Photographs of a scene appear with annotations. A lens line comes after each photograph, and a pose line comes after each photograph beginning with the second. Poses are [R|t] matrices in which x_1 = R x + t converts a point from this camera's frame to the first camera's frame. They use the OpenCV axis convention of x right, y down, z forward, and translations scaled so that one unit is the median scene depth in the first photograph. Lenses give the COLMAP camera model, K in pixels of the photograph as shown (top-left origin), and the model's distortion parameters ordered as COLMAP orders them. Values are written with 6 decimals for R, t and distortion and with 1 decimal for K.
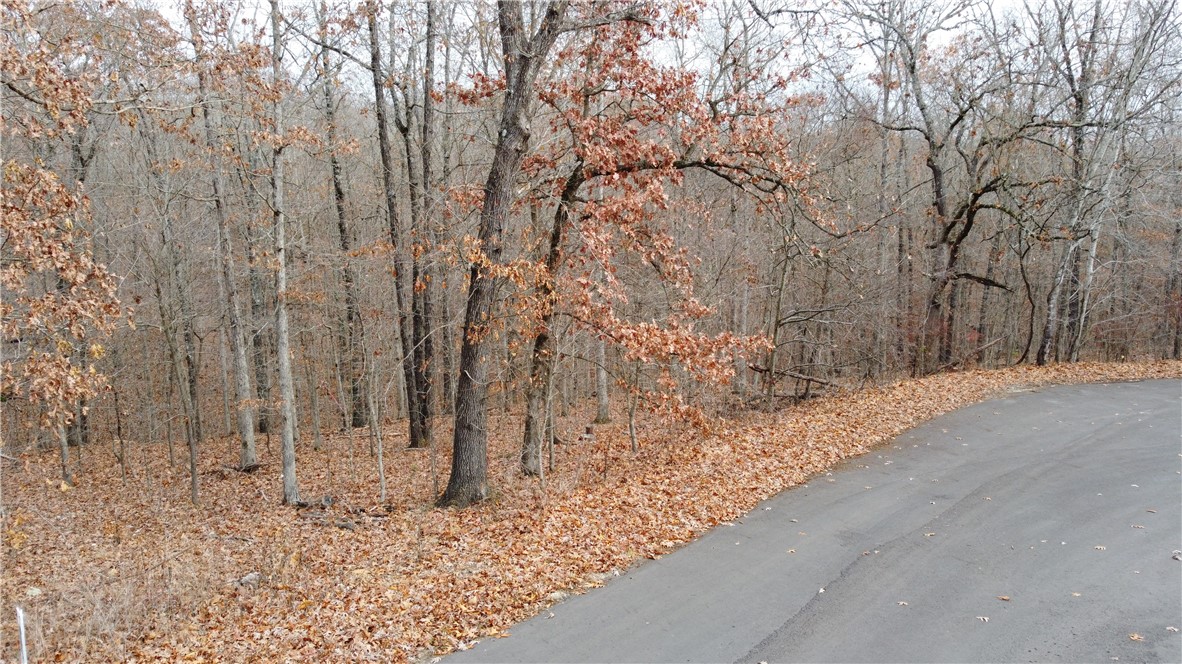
lens RADIAL K [[892.5, 0, 590.9], [0, 892.5, 333.7], [0, 0, 1]] dist [-0.004321, -0.002082]
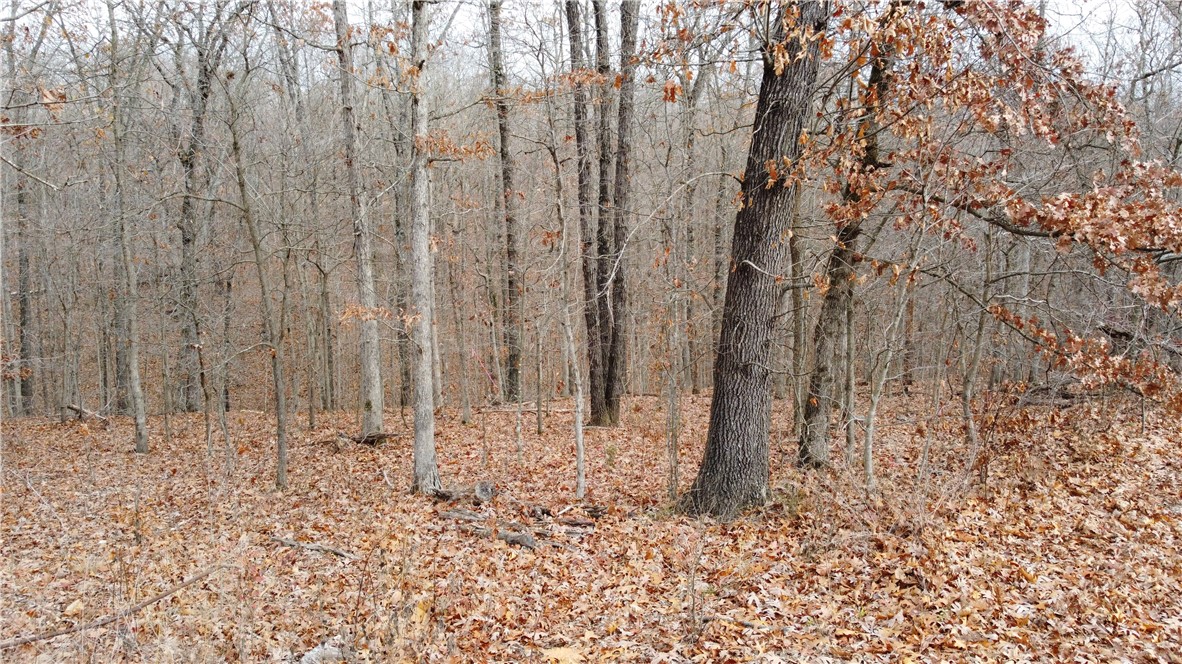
lens RADIAL K [[892.5, 0, 590.9], [0, 892.5, 333.7], [0, 0, 1]] dist [-0.004321, -0.002082]
pose [[0.987186, 0.030419, -0.156650, -0.137119], [-0.031042, 0.999517, -0.001533, 0.082265], [0.156527, 0.006376, 0.987653, 0.430159]]
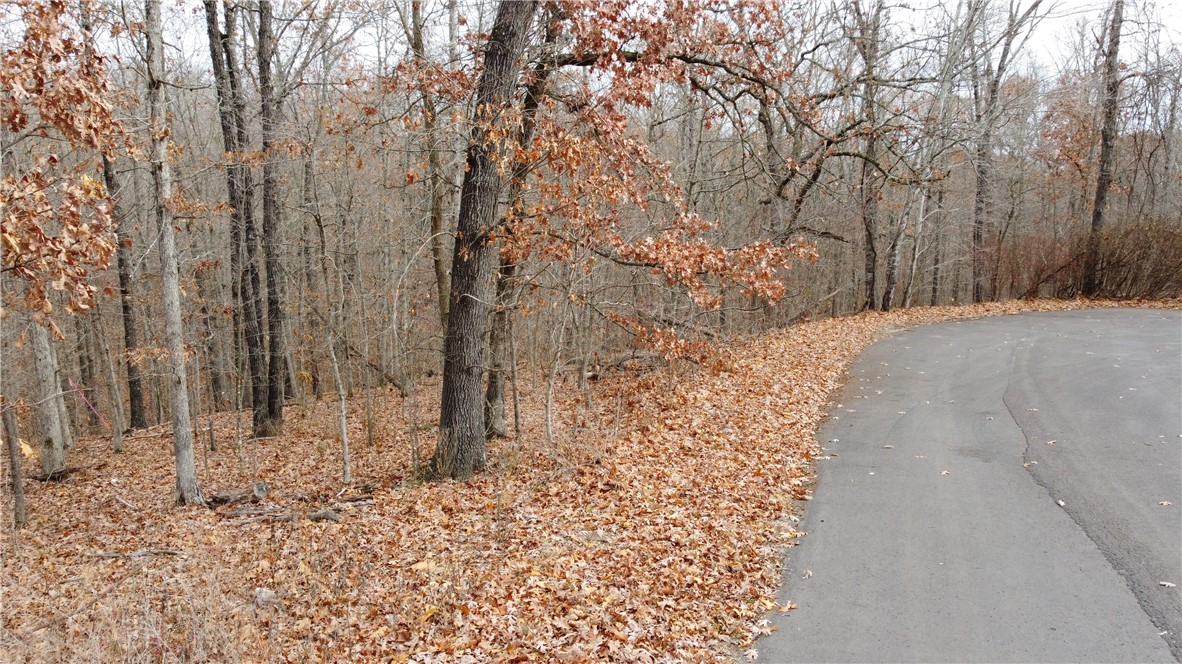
lens RADIAL K [[892.5, 0, 590.9], [0, 892.5, 333.7], [0, 0, 1]] dist [-0.004321, -0.002082]
pose [[0.944278, -0.046690, 0.325820, -0.267538], [0.047844, 0.998845, 0.004475, 0.071008], [-0.325653, 0.011363, 0.945421, 0.239021]]
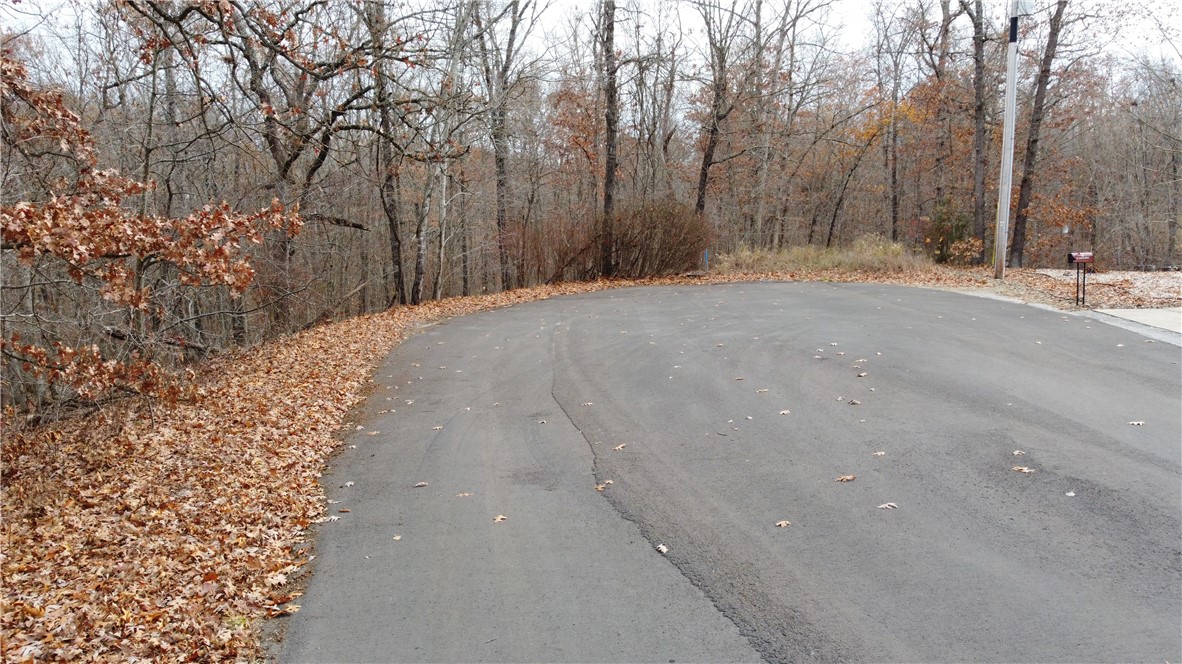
lens RADIAL K [[892.5, 0, 590.9], [0, 892.5, 333.7], [0, 0, 1]] dist [-0.004321, -0.002082]
pose [[0.663384, -0.116426, 0.739167, -0.112870], [0.123640, 0.991298, 0.045176, 0.080086], [-0.737994, 0.061422, 0.672006, 0.423100]]
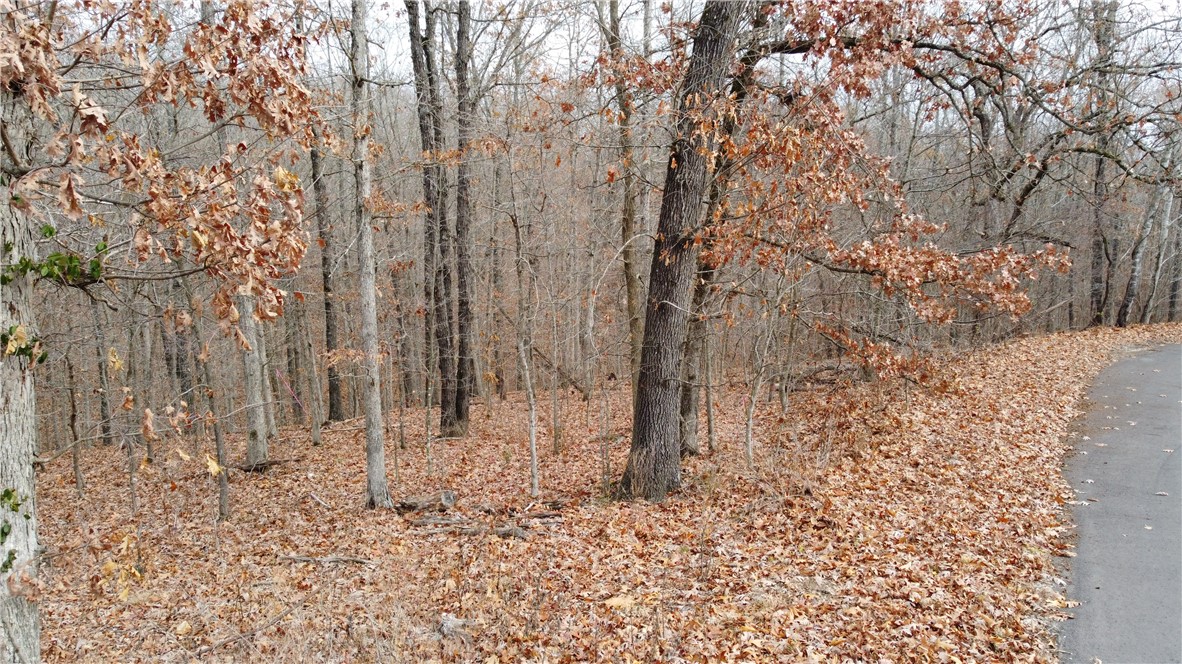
lens RADIAL K [[892.5, 0, 590.9], [0, 892.5, 333.7], [0, 0, 1]] dist [-0.004321, -0.002082]
pose [[0.990562, -0.018032, 0.135871, -0.272325], [0.018900, 0.999808, -0.005102, 0.064409], [-0.135753, 0.007622, 0.990713, 0.298664]]
